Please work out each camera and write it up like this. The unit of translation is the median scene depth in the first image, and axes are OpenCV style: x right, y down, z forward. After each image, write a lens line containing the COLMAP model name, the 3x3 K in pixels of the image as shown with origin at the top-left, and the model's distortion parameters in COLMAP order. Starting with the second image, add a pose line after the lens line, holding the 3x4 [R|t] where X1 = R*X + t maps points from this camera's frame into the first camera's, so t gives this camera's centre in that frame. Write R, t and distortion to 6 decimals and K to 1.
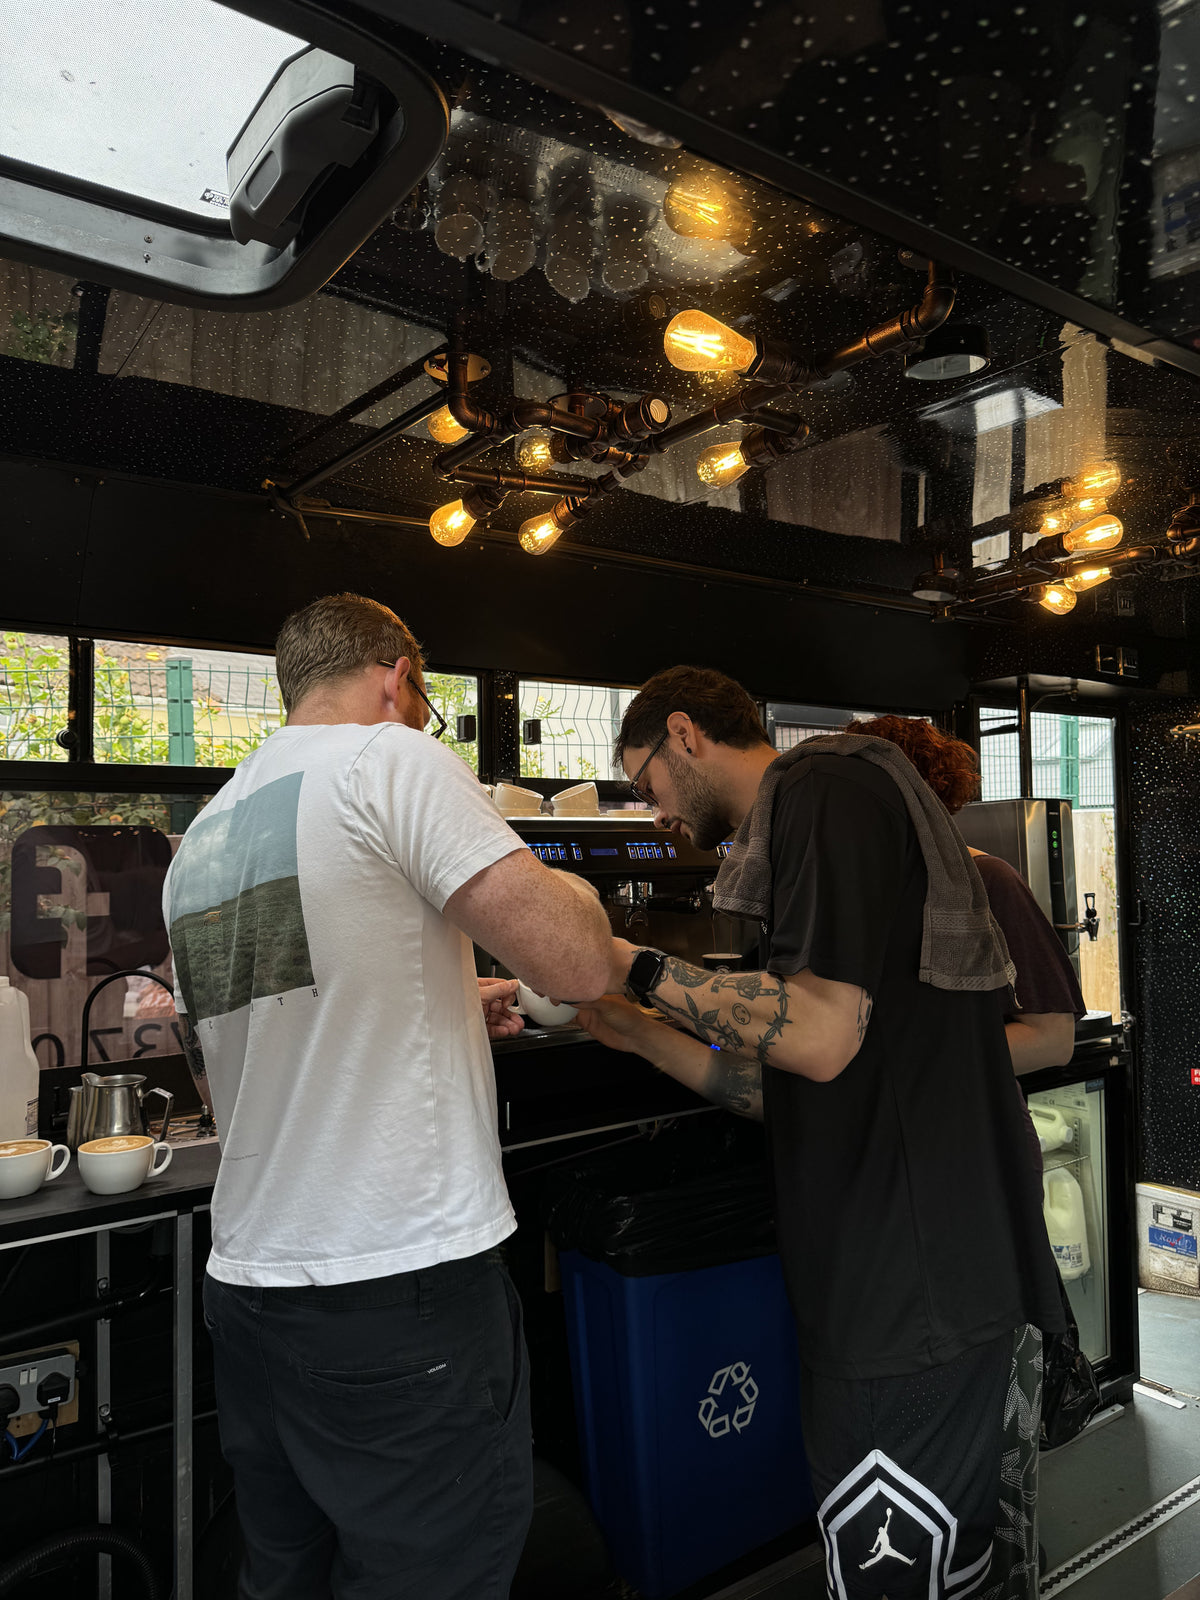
lens RADIAL K [[1136.4, 0, 603.2], [0, 1136.4, 843.2], [0, 0, 1]] dist [0.080890, -0.107723]
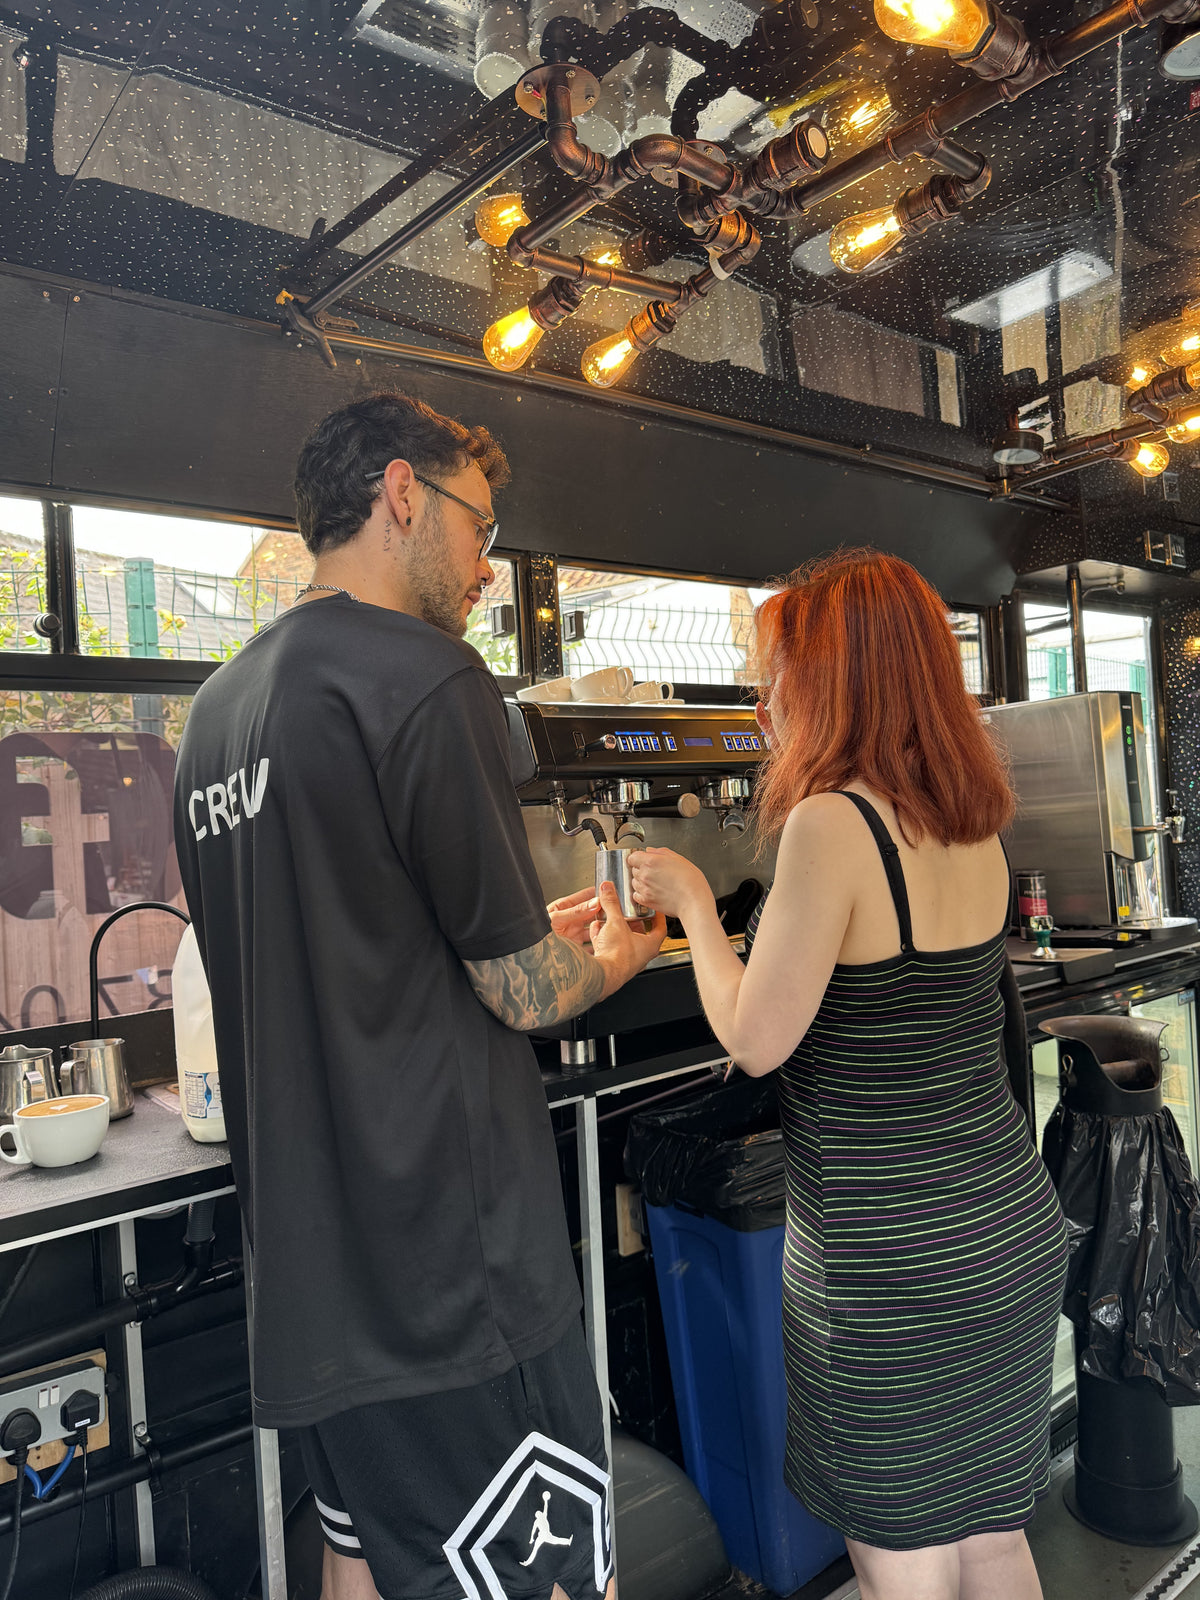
lens RADIAL K [[1136.4, 0, 603.2], [0, 1136.4, 843.2], [0, 0, 1]] dist [0.080890, -0.107723]
pose [[0.997289, -0.044261, 0.058778, -0.131016], [0.042570, 0.998651, 0.029728, 0.058399], [-0.060014, -0.027146, 0.997828, 0.161260]]
